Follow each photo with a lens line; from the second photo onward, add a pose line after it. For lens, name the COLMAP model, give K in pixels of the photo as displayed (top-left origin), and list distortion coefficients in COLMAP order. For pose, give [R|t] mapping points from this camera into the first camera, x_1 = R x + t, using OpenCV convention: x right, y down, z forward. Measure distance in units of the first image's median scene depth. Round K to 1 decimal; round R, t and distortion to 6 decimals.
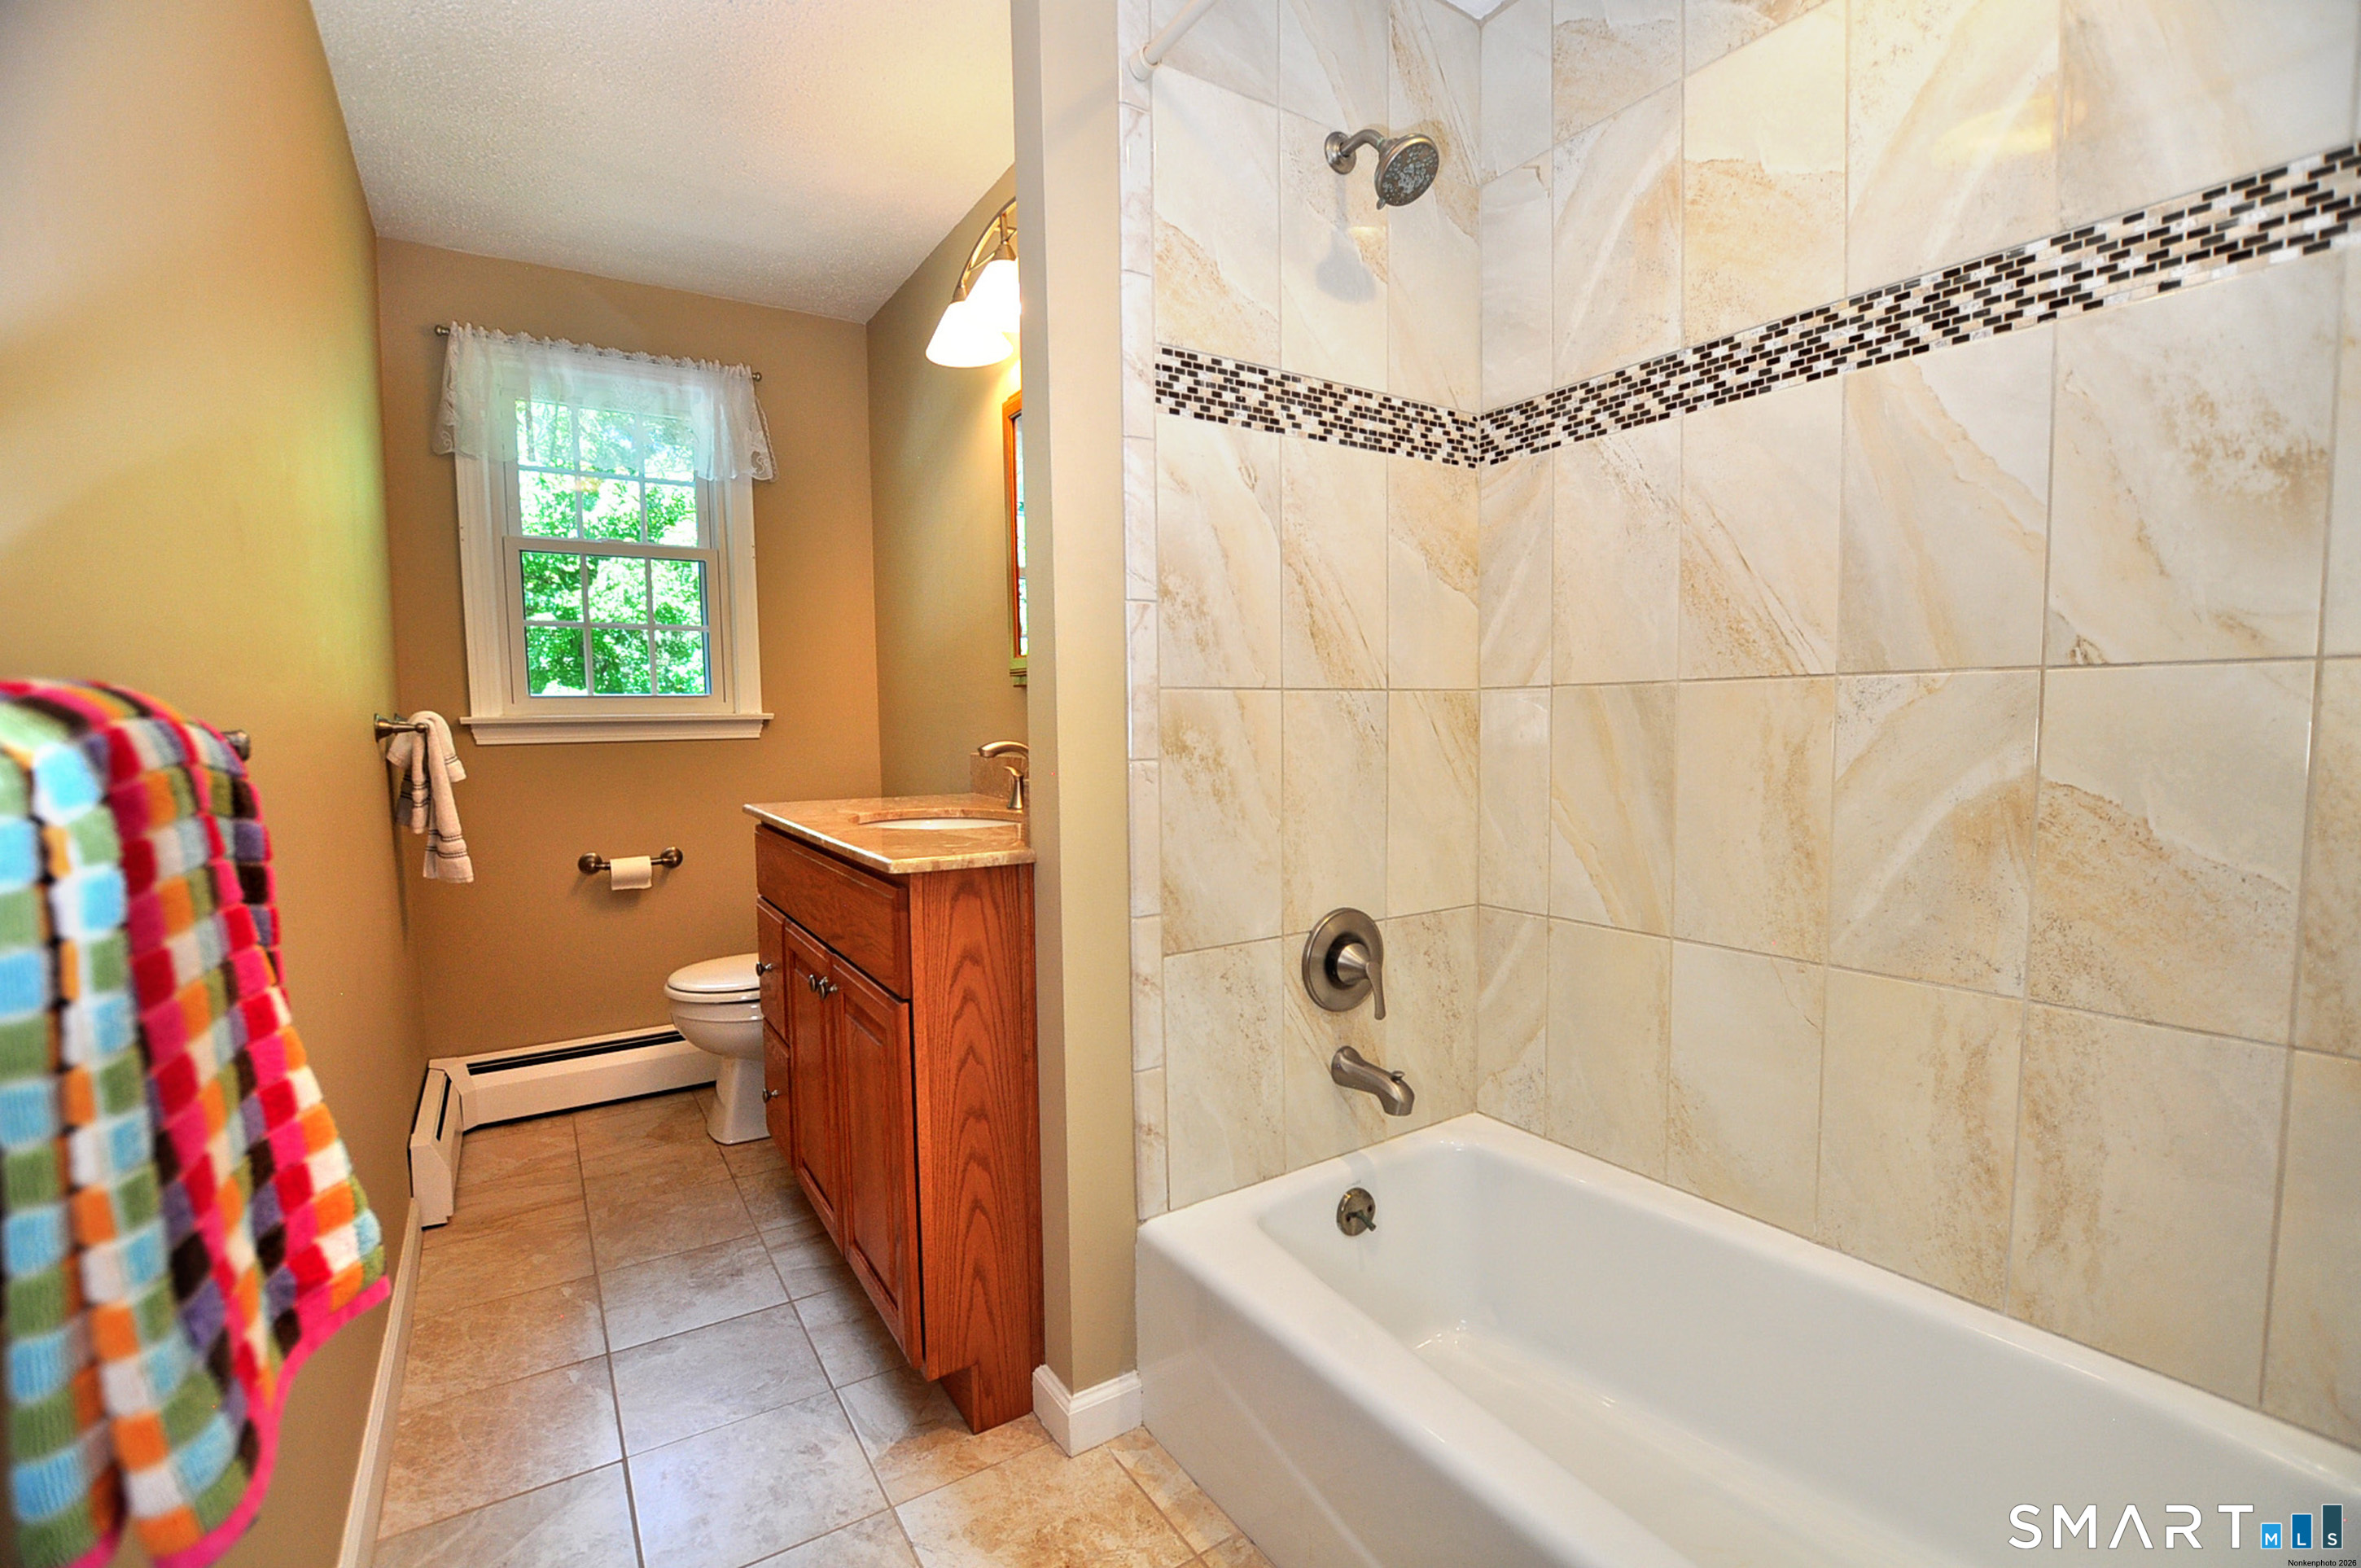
lens RADIAL K [[1037.8, 0, 1189.8], [0, 1037.8, 795.7], [0, 0, 1]] dist [-0.031585, 0.004965]
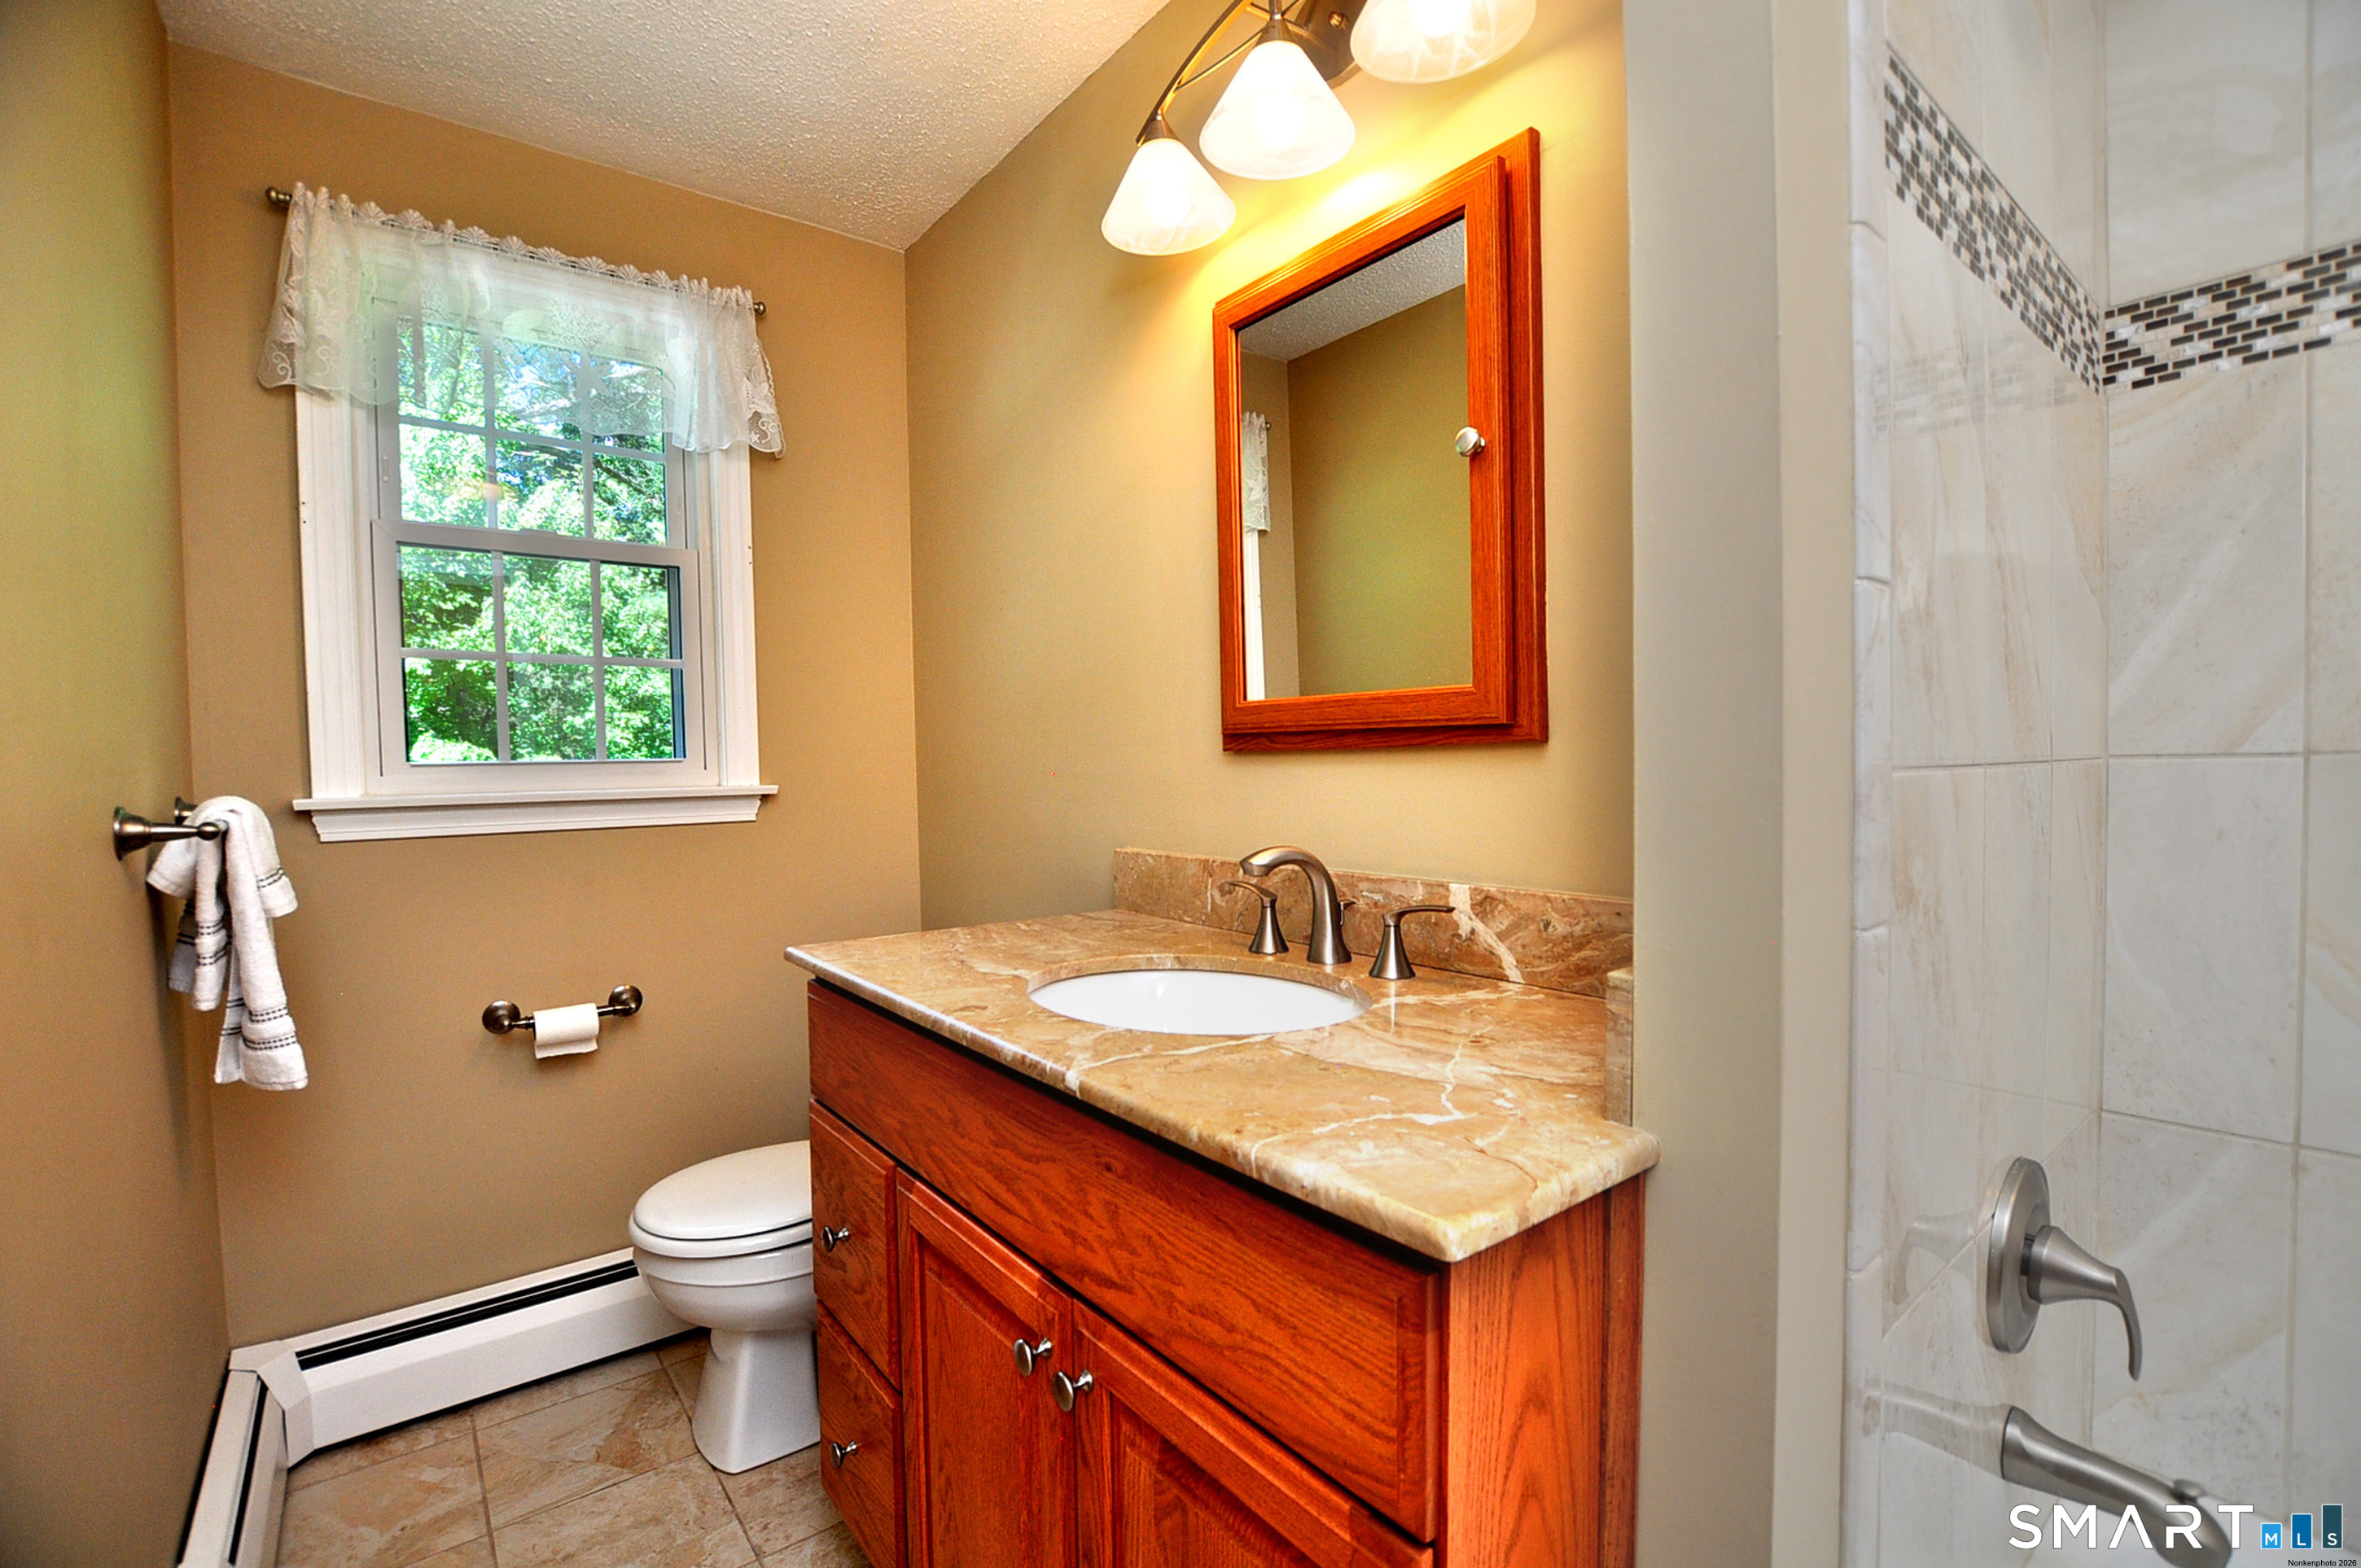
lens RADIAL K [[1037.8, 0, 1189.8], [0, 1037.8, 795.7], [0, 0, 1]] dist [-0.031585, 0.004965]
pose [[0.995789, -0.009584, 0.091172, -0.240342], [0.013766, 0.998876, -0.045350, -0.047190], [-0.090634, 0.046415, 0.994802, 0.356655]]
